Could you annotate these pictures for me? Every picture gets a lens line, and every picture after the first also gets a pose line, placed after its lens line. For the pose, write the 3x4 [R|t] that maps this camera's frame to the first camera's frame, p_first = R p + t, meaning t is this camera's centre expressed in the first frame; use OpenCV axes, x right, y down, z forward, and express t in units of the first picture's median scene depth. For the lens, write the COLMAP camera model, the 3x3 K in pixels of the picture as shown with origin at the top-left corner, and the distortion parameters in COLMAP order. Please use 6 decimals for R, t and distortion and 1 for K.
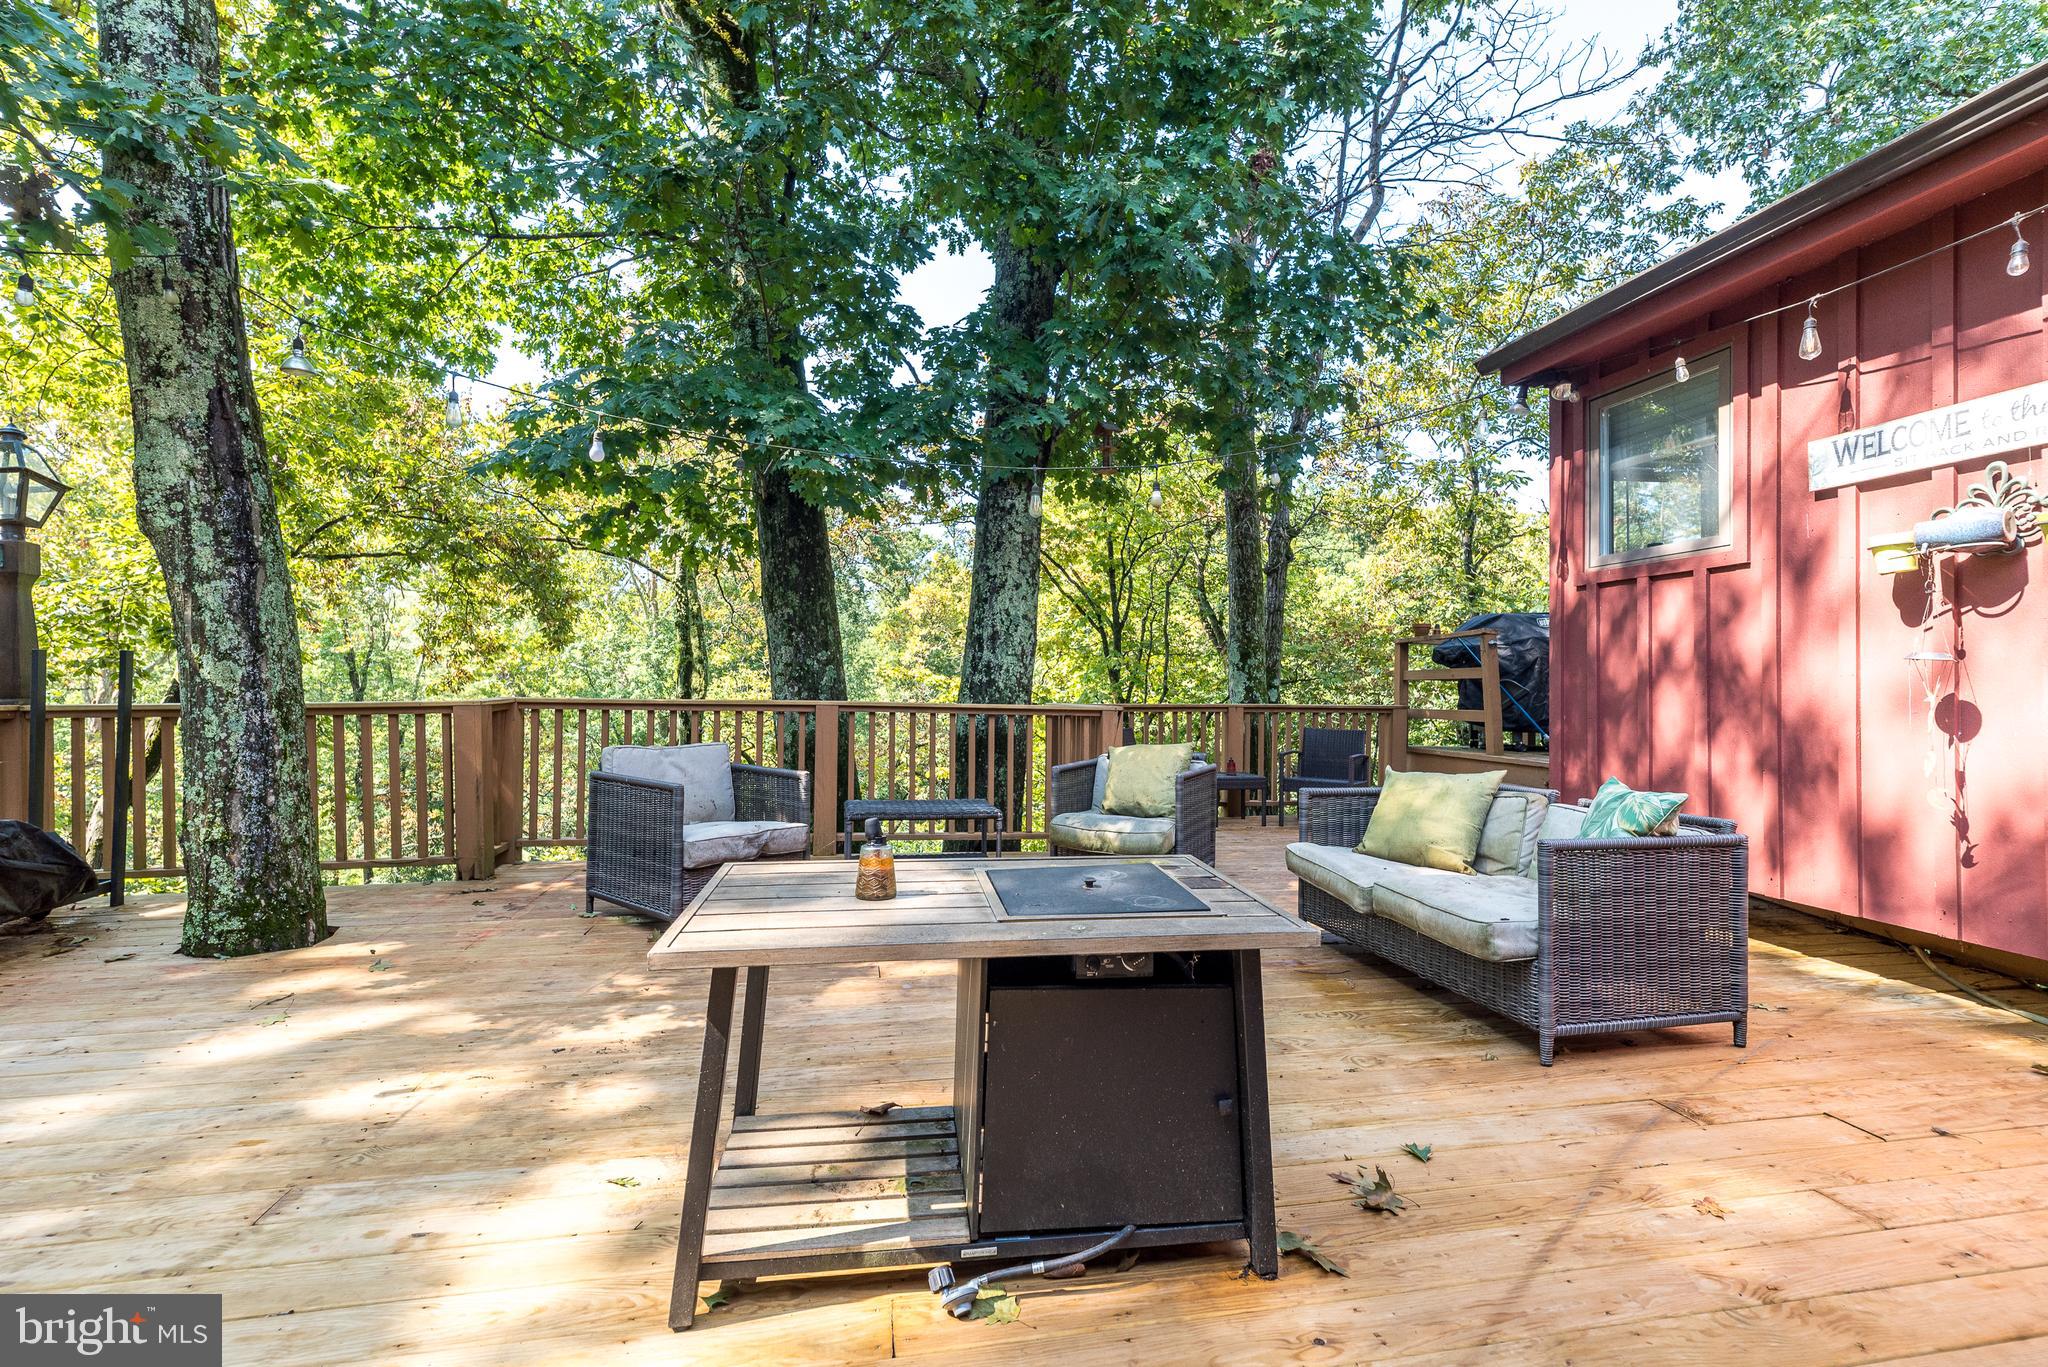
lens RADIAL K [[885.3, 0, 1032.1], [0, 885.3, 670.4], [0, 0, 1]] dist [0.007135, -0.000417]
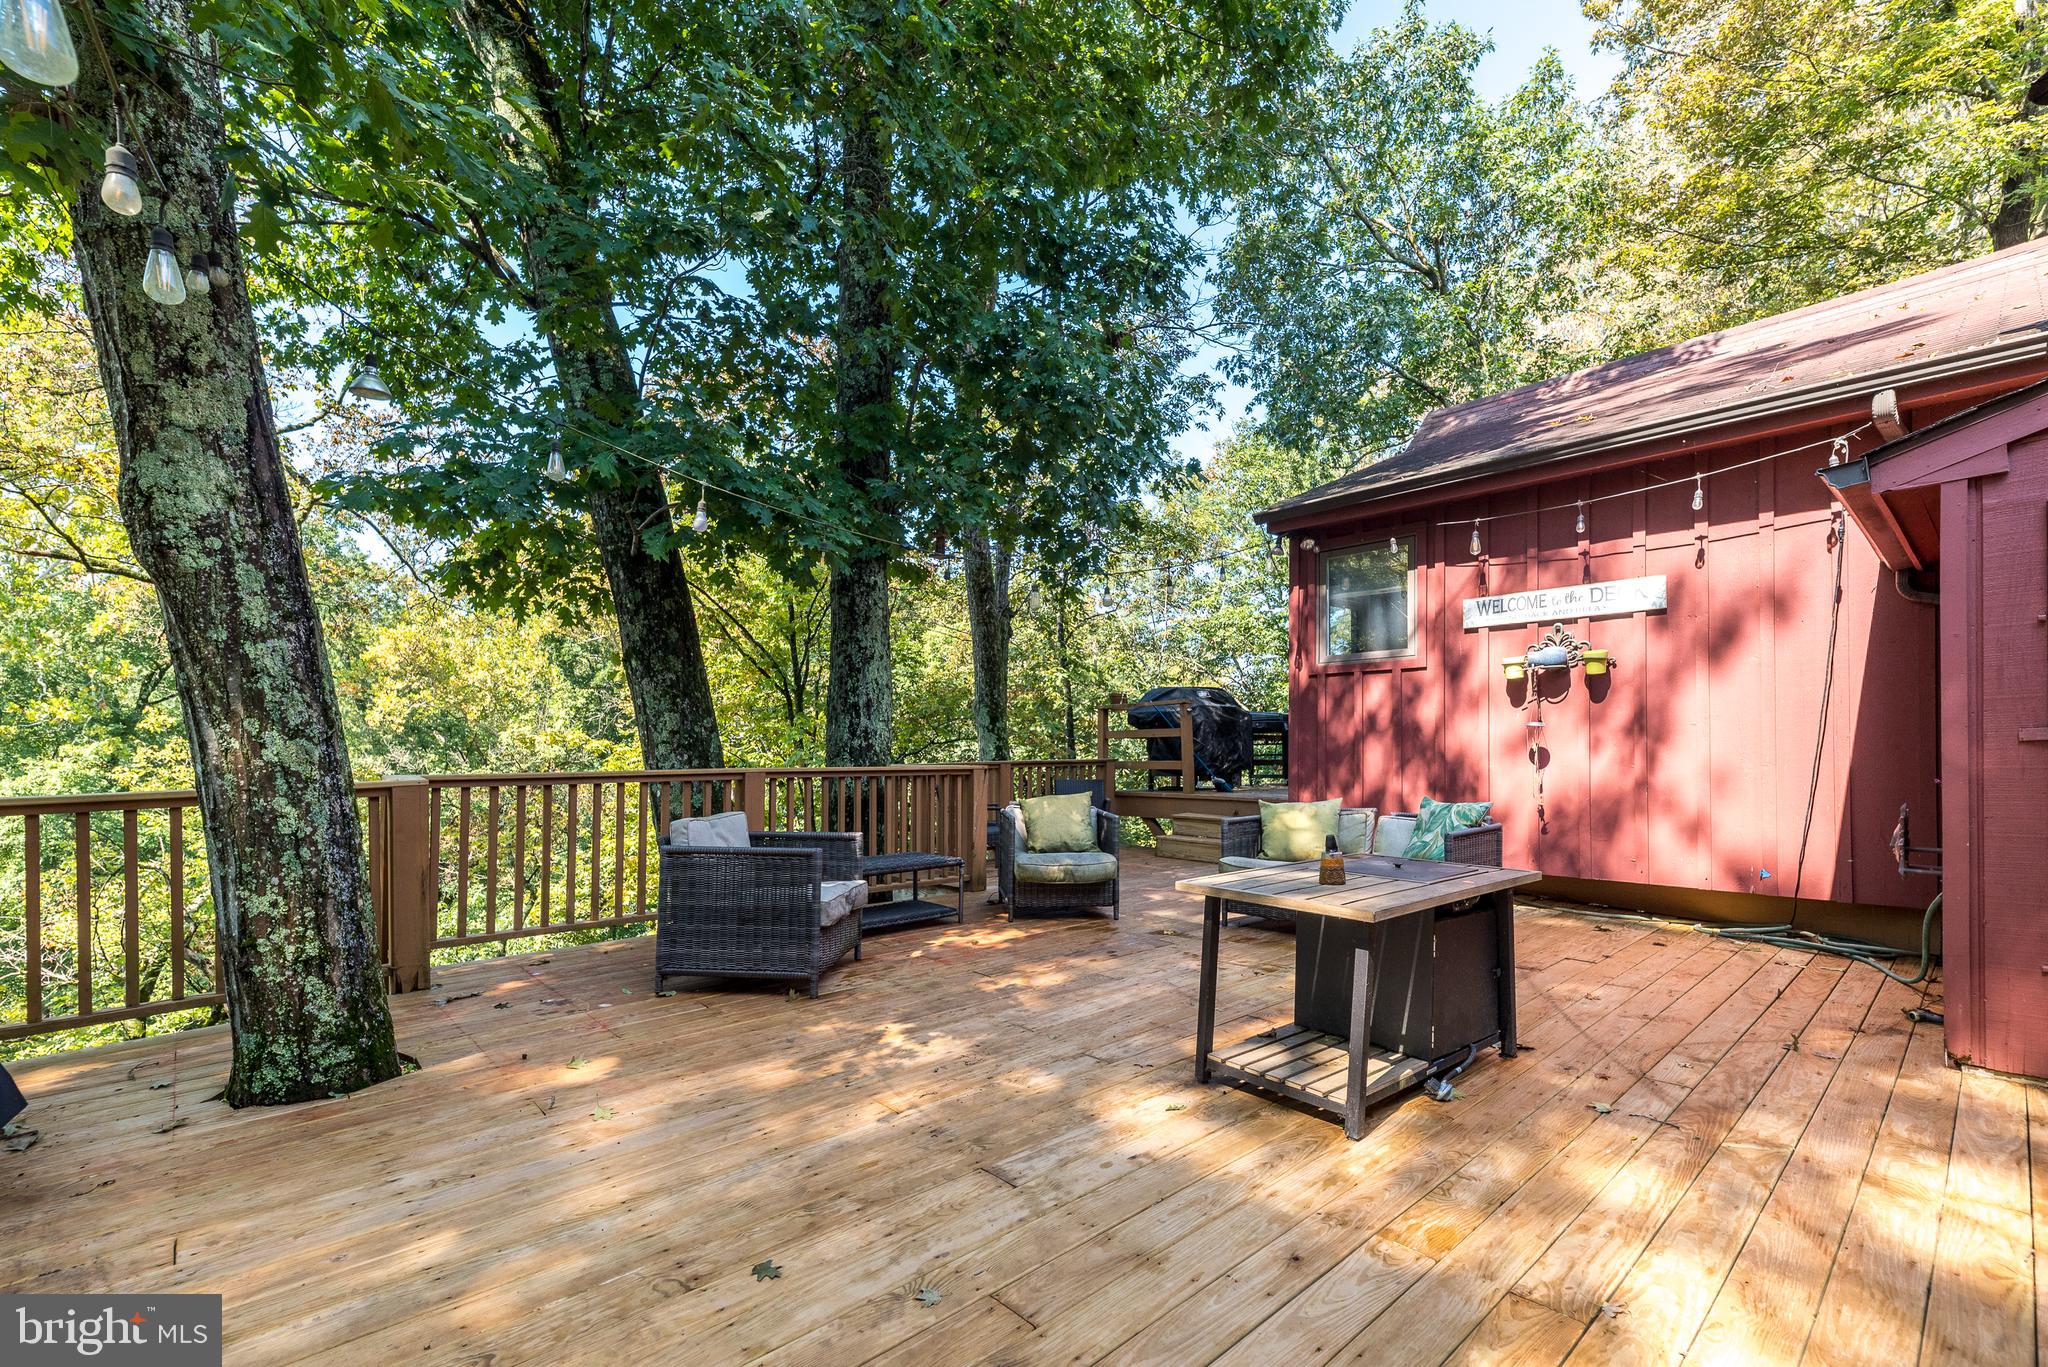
lens RADIAL K [[885.3, 0, 1039.0], [0, 885.3, 732.9], [0, 0, 1]] dist [0.007135, -0.000417]
pose [[0.854278, -0.010670, 0.519707, -0.744631], [0.007808, 0.999940, 0.007696, -0.016933], [-0.519758, -0.002517, 0.854310, -0.047028]]
